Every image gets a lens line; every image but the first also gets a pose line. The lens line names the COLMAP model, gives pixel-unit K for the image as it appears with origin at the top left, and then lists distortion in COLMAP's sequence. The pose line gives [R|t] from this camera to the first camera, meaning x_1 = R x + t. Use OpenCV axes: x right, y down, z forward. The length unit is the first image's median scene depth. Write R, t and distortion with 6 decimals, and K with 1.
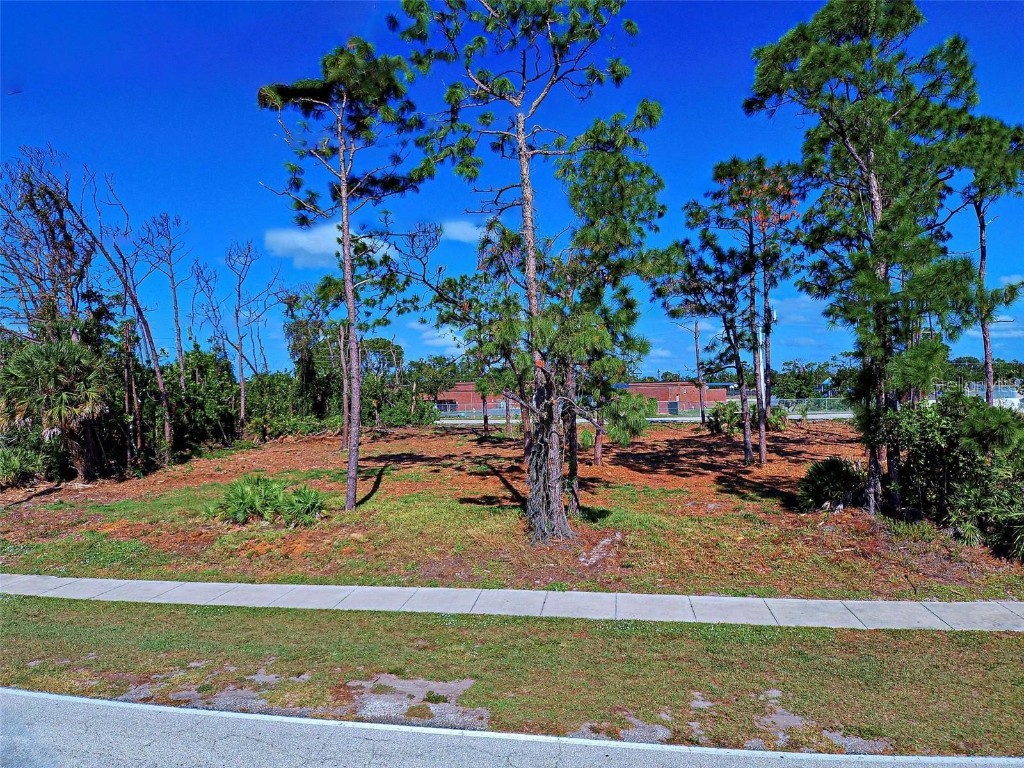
lens RADIAL K [[619.5, 0, 497.4], [0, 619.5, 386.1], [0, 0, 1]] dist [0.091869, -0.127672]
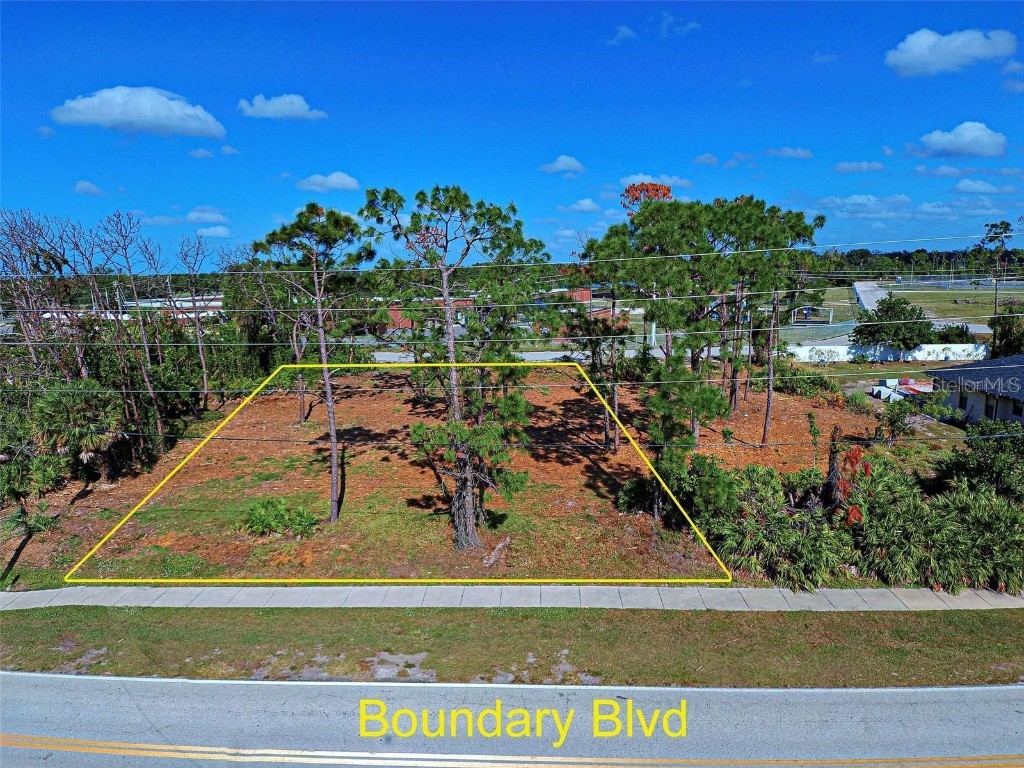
lens RADIAL K [[619.5, 0, 497.4], [0, 619.5, 386.1], [0, 0, 1]] dist [0.091869, -0.127672]
pose [[0.993230, -0.028153, 0.112698, -0.012416], [0.006326, 0.981856, 0.189524, -0.627794], [-0.115988, -0.187528, 0.975387, -0.700662]]
